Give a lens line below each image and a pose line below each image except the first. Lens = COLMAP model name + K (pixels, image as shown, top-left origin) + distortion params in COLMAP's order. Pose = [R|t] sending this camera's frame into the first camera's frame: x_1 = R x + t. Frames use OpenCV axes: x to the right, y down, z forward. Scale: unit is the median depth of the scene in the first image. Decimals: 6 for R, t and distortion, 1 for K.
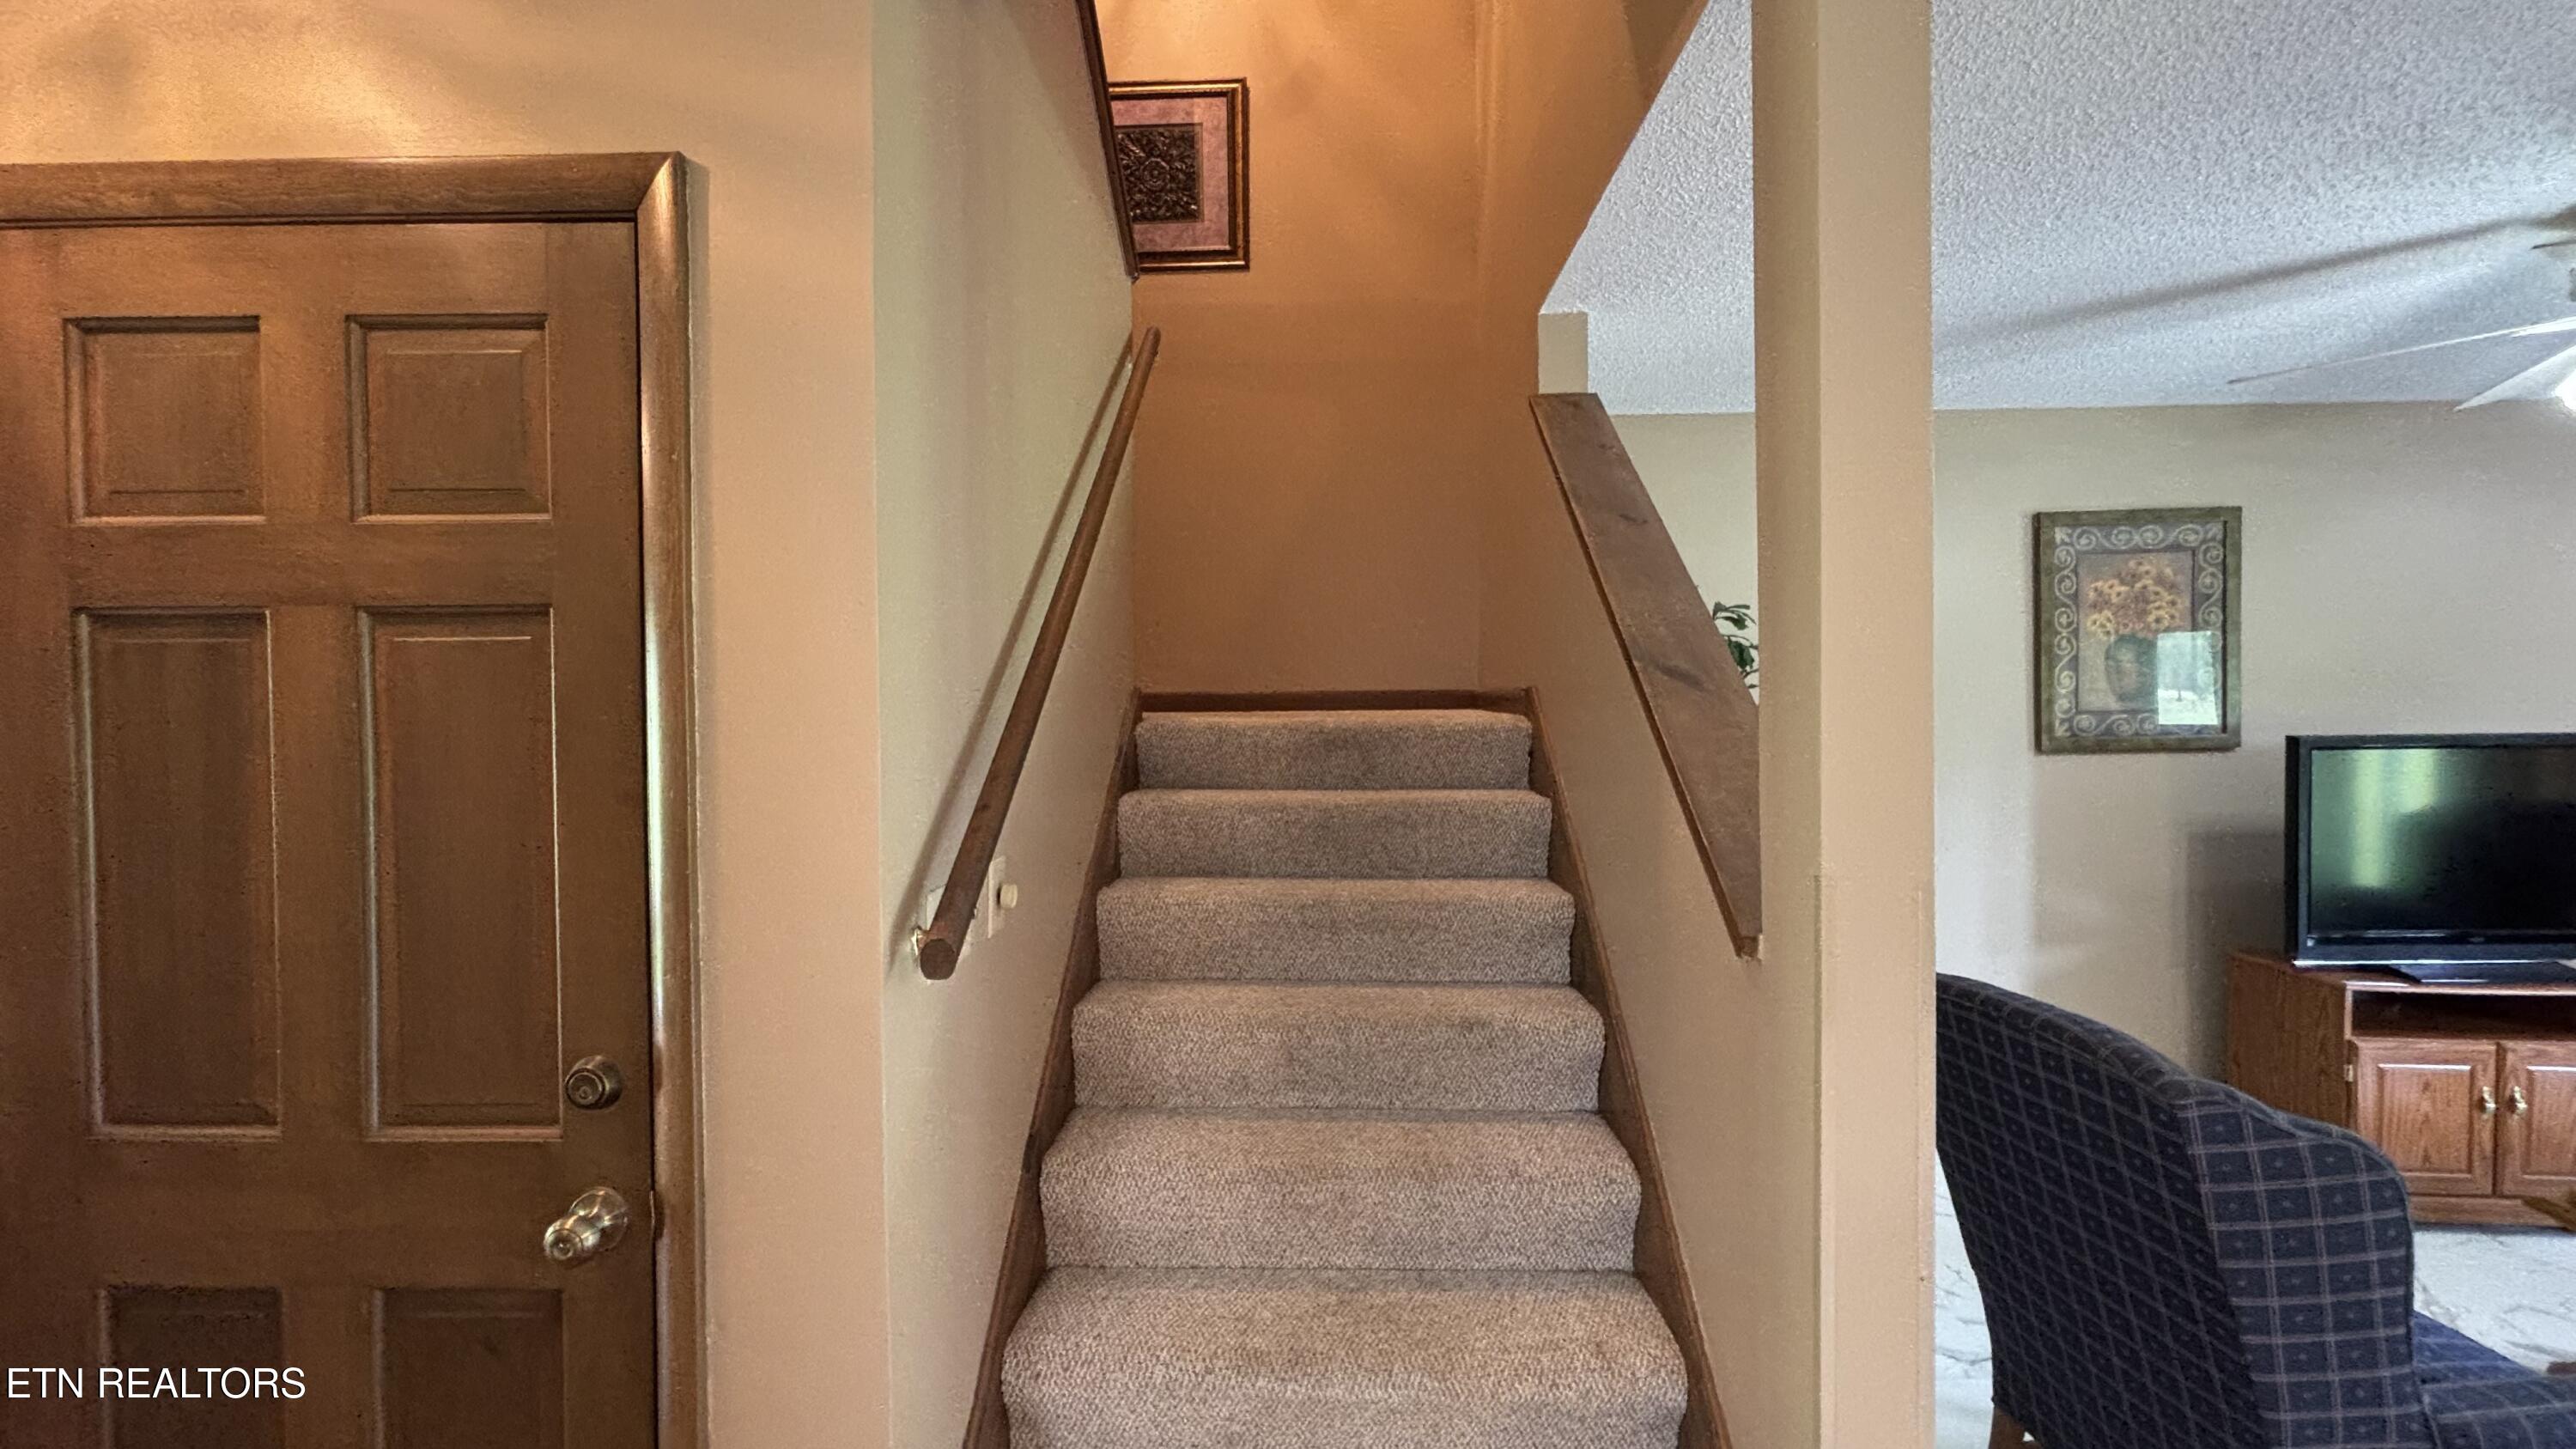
lens RADIAL K [[1063.0, 0, 1288.0], [0, 1063.0, 724.5], [0, 0, 1]] dist [-0.000496, -0.000071]
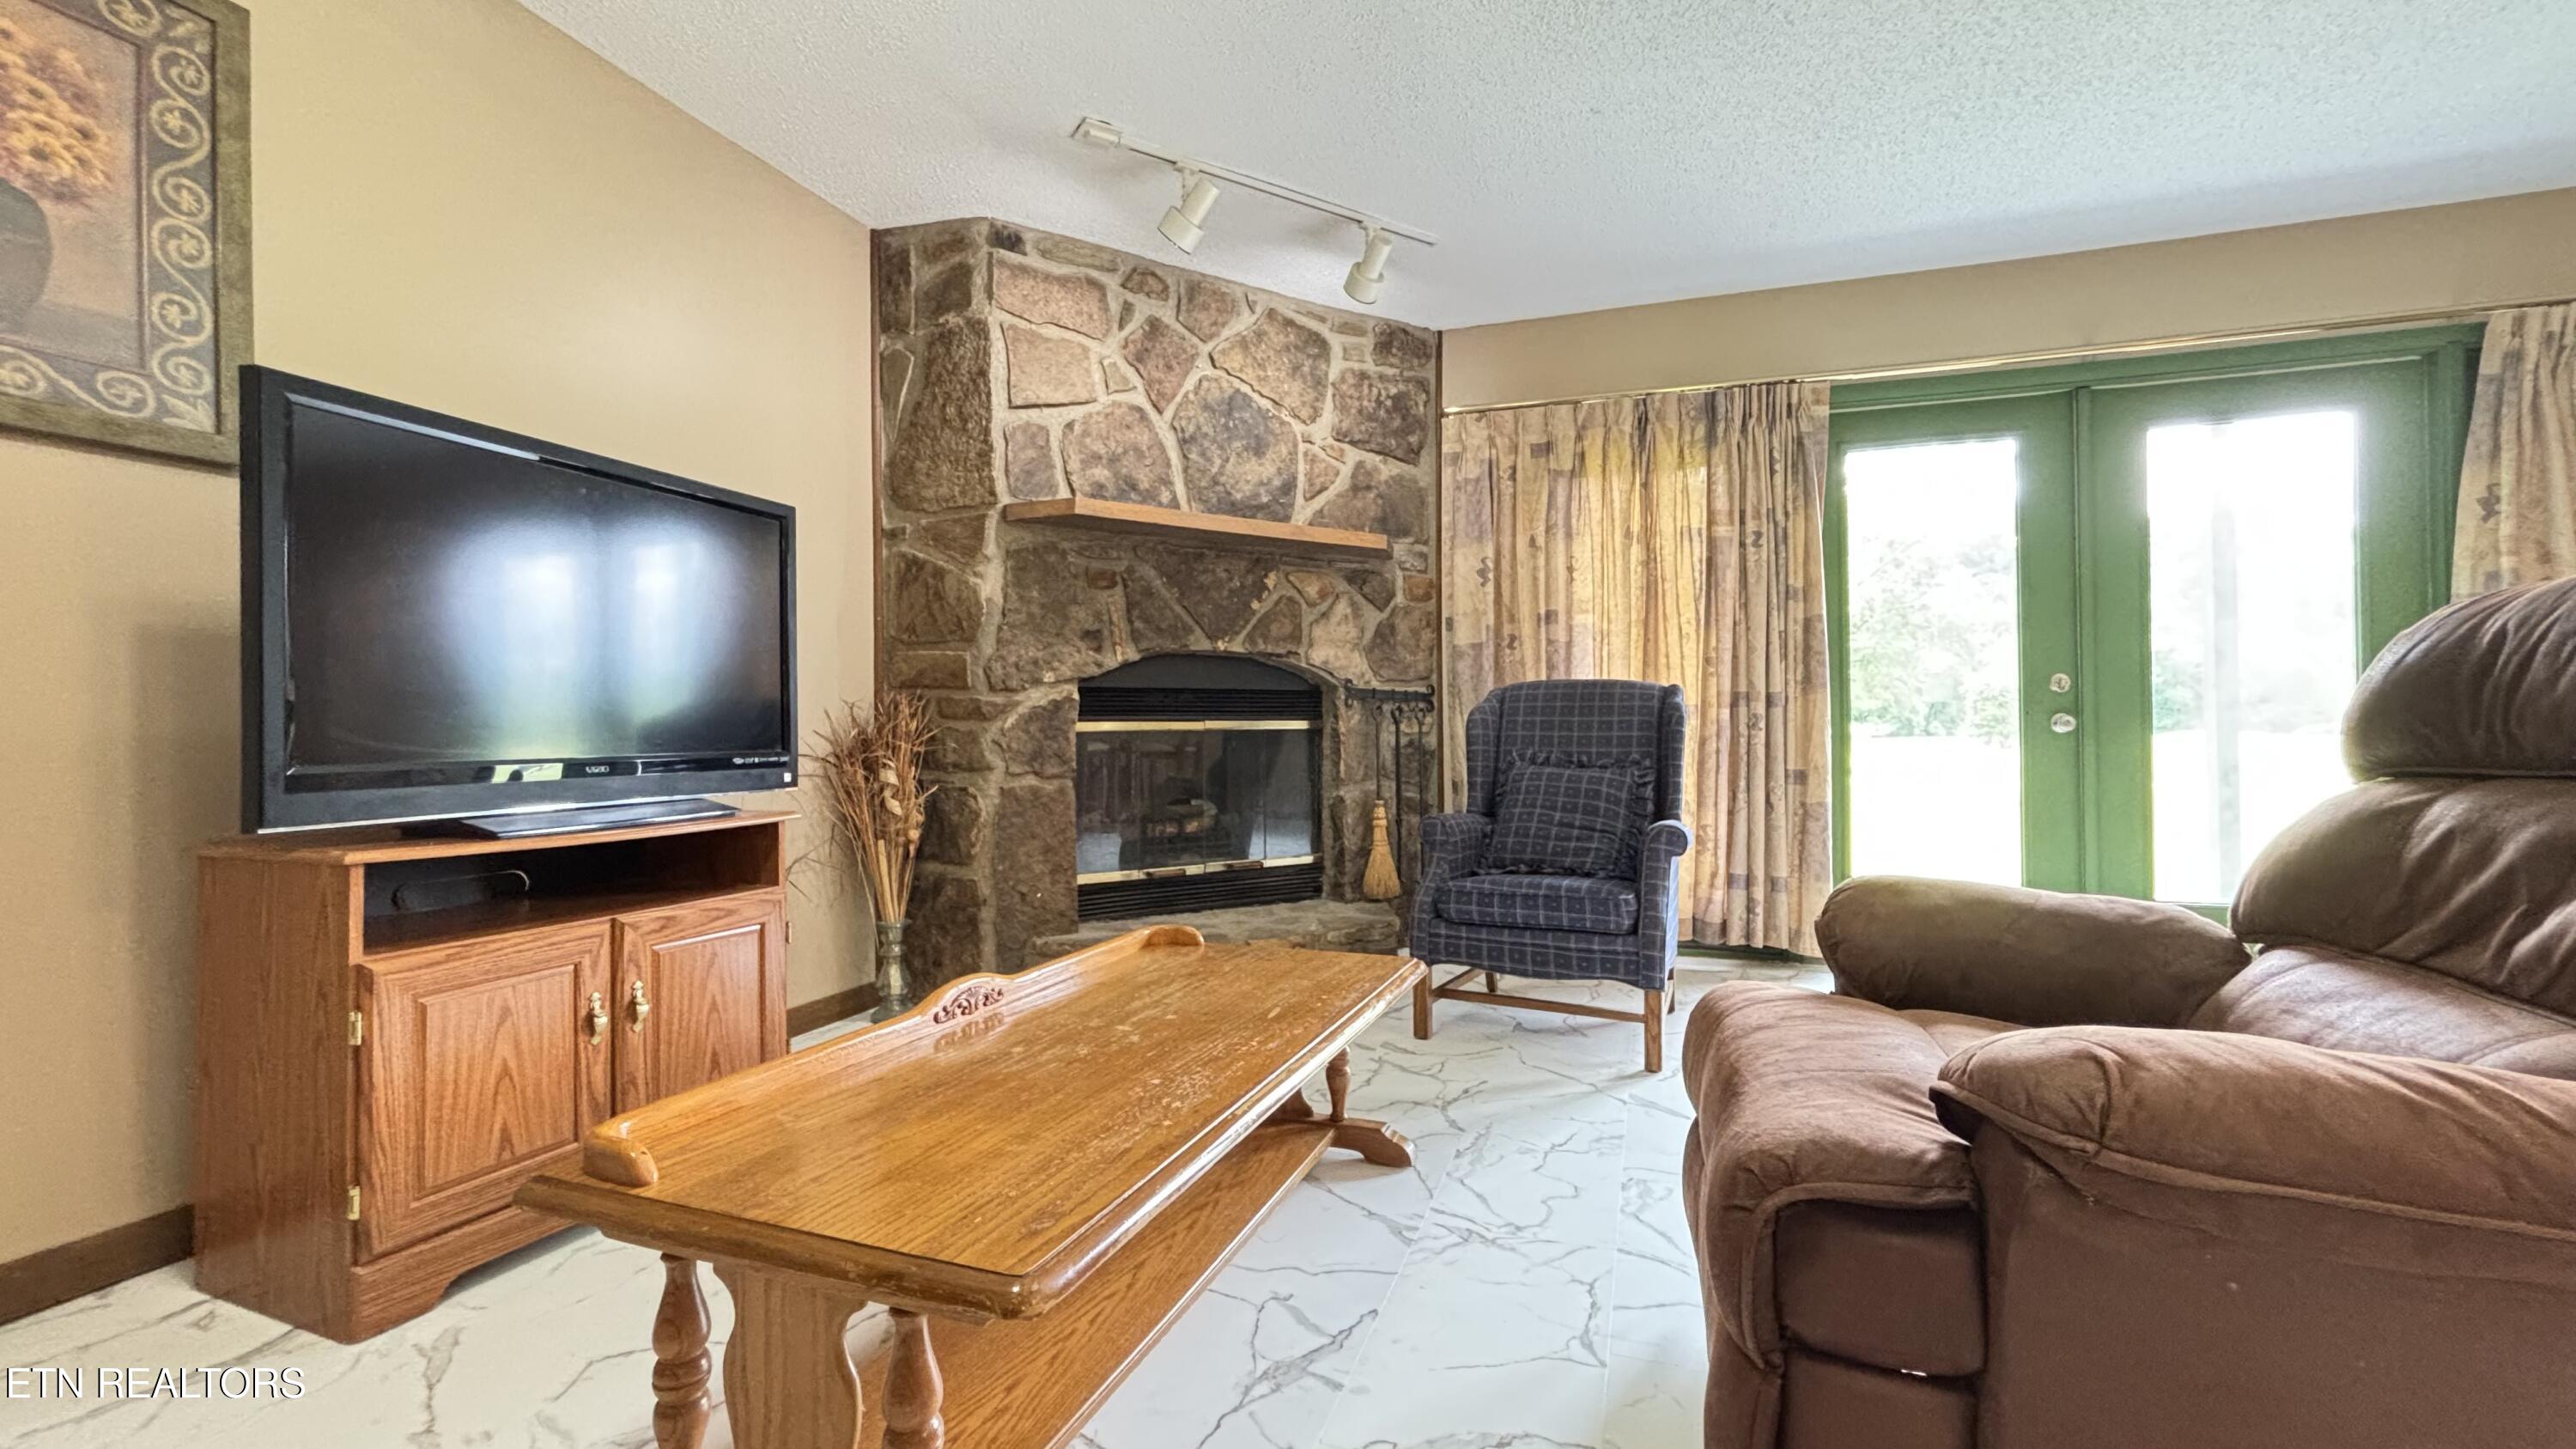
lens RADIAL K [[1042.6, 0, 1293.5], [0, 1042.6, 750.0], [0, 0, 1]] dist [-0.013225, -0.000355]
pose [[0.298603, -0.007873, 0.954345, 0.658838], [0.020262, 0.999793, 0.001908, 0.202055], [-0.954162, 0.018767, 0.298700, 0.417620]]
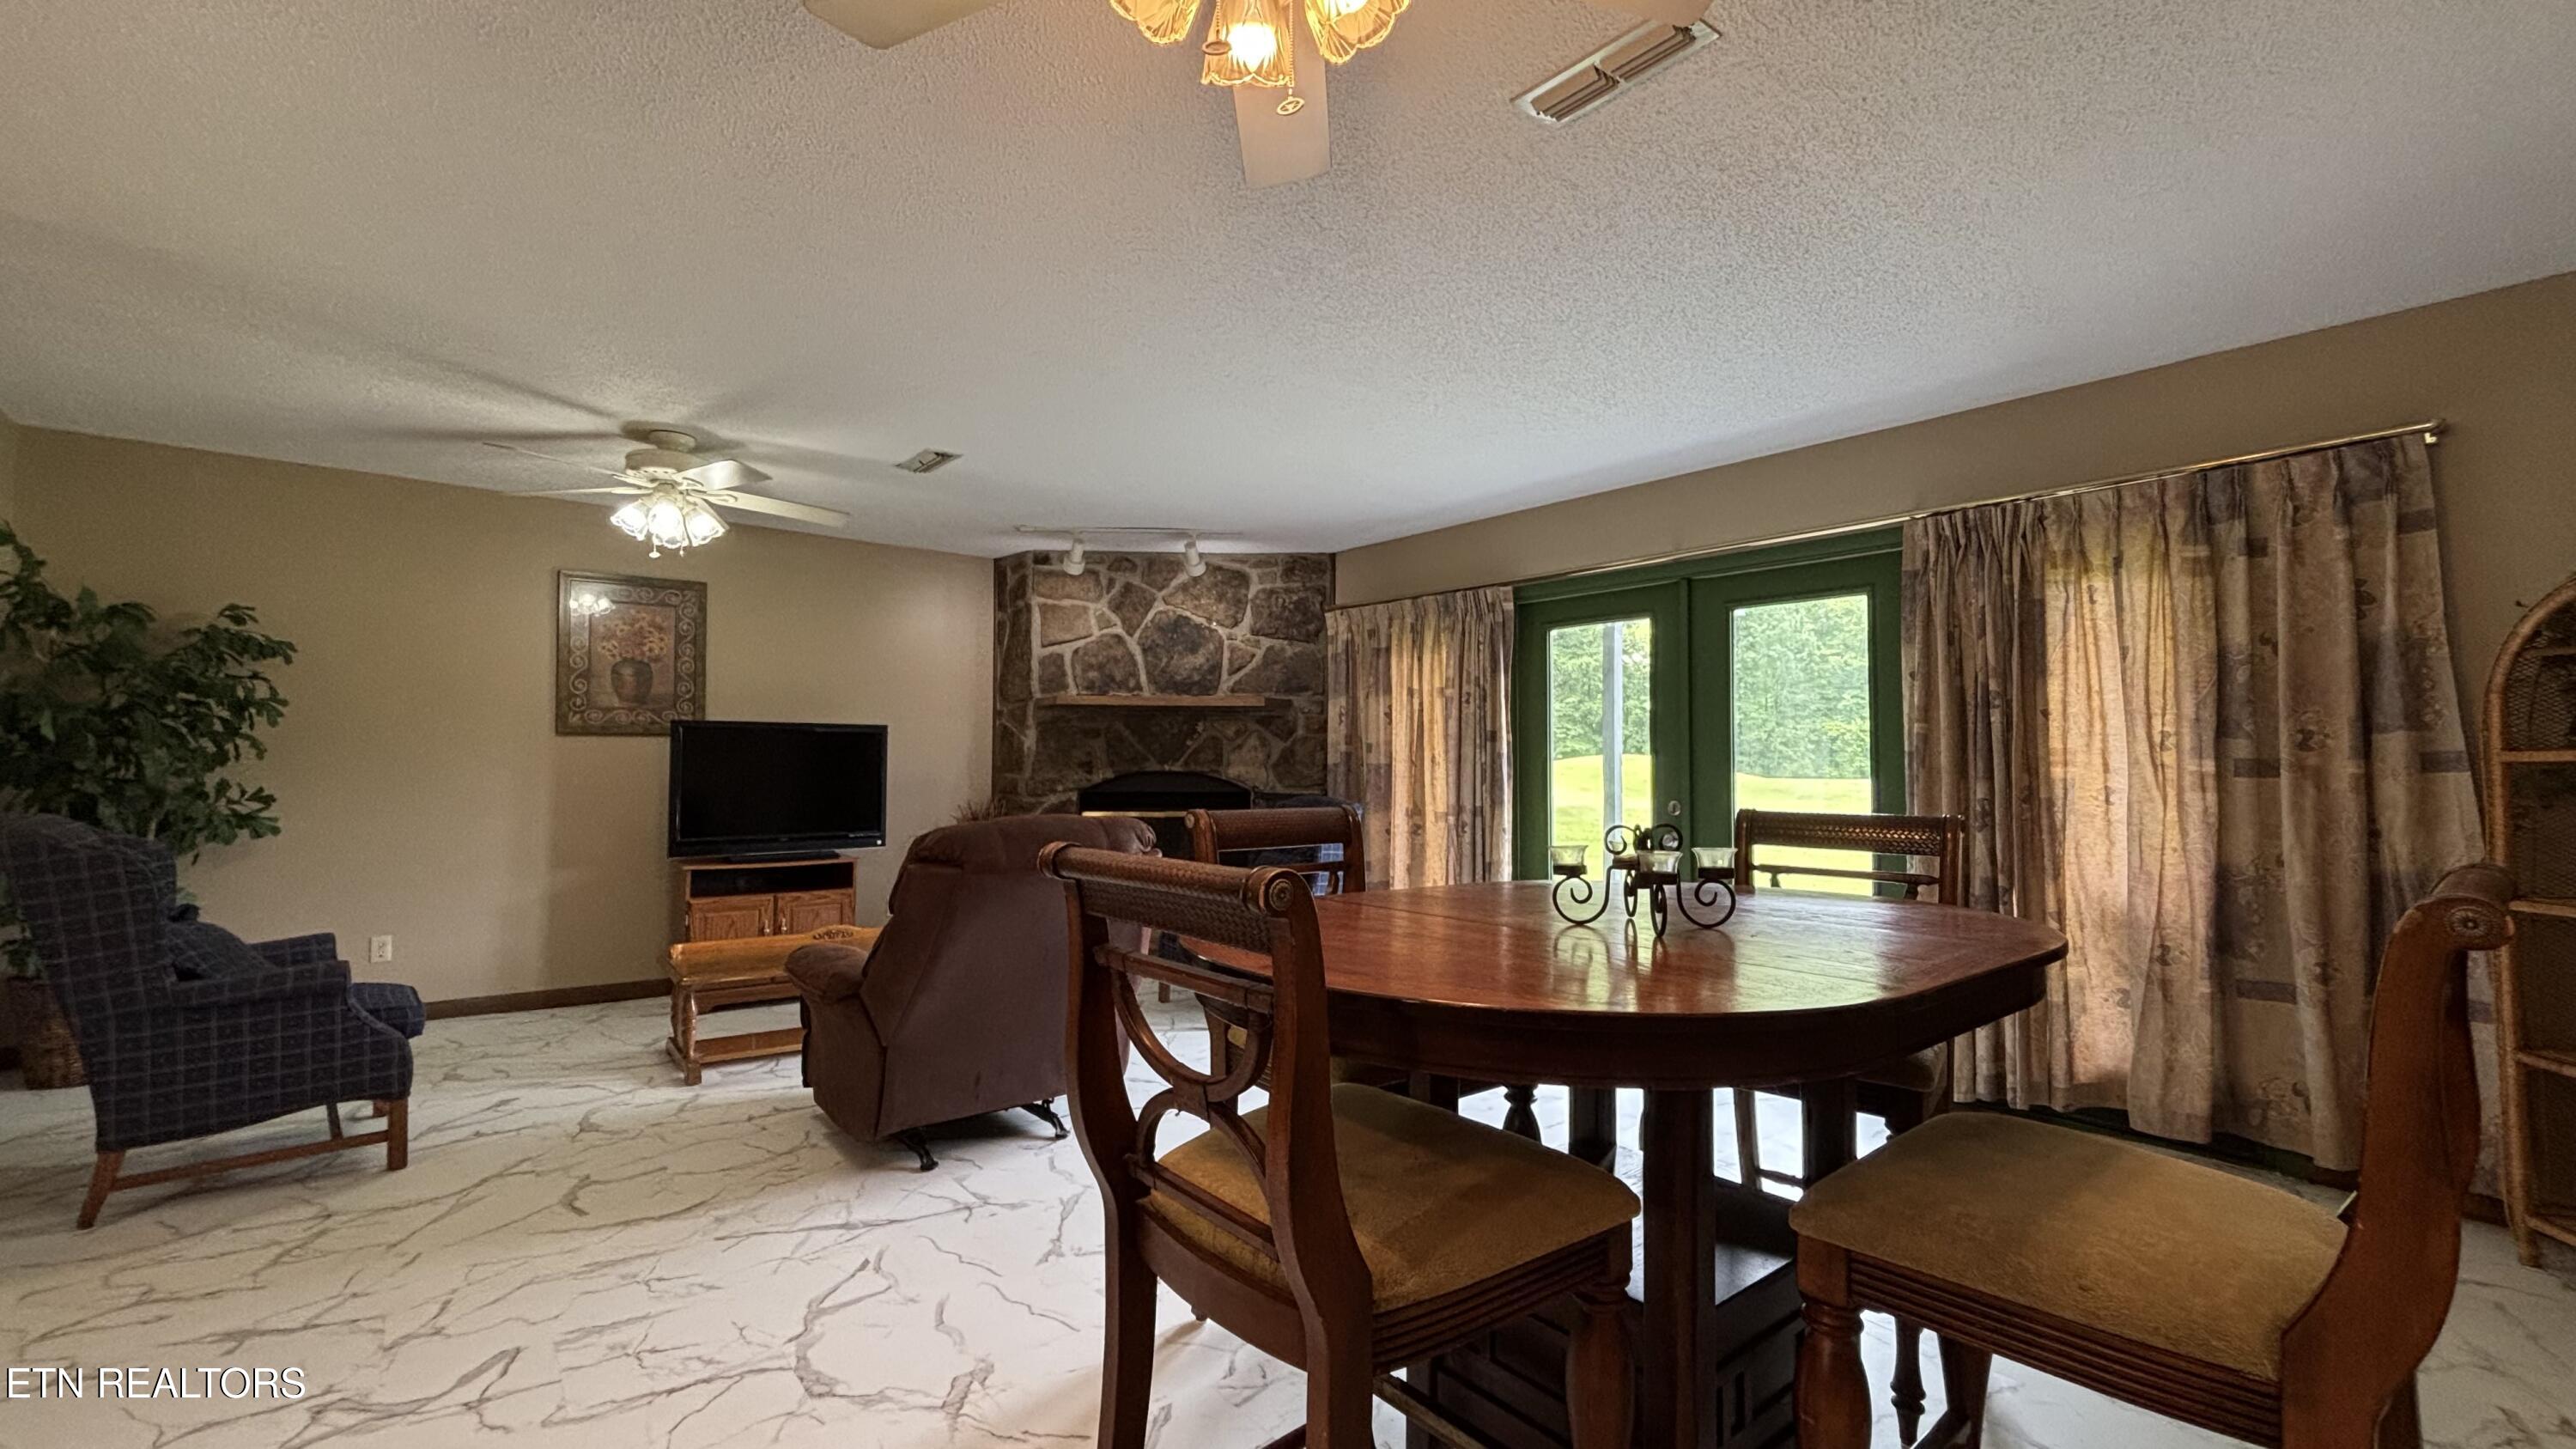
lens RADIAL K [[1063.0, 0, 1288.0], [0, 1063.0, 724.5], [0, 0, 1]] dist [-0.000496, -0.000071]
pose [[0.743622, 0.039021, 0.667461, 0.569284], [-0.000912, 0.998354, -0.057349, 0.113942], [-0.668600, 0.042037, 0.742433, -0.888995]]
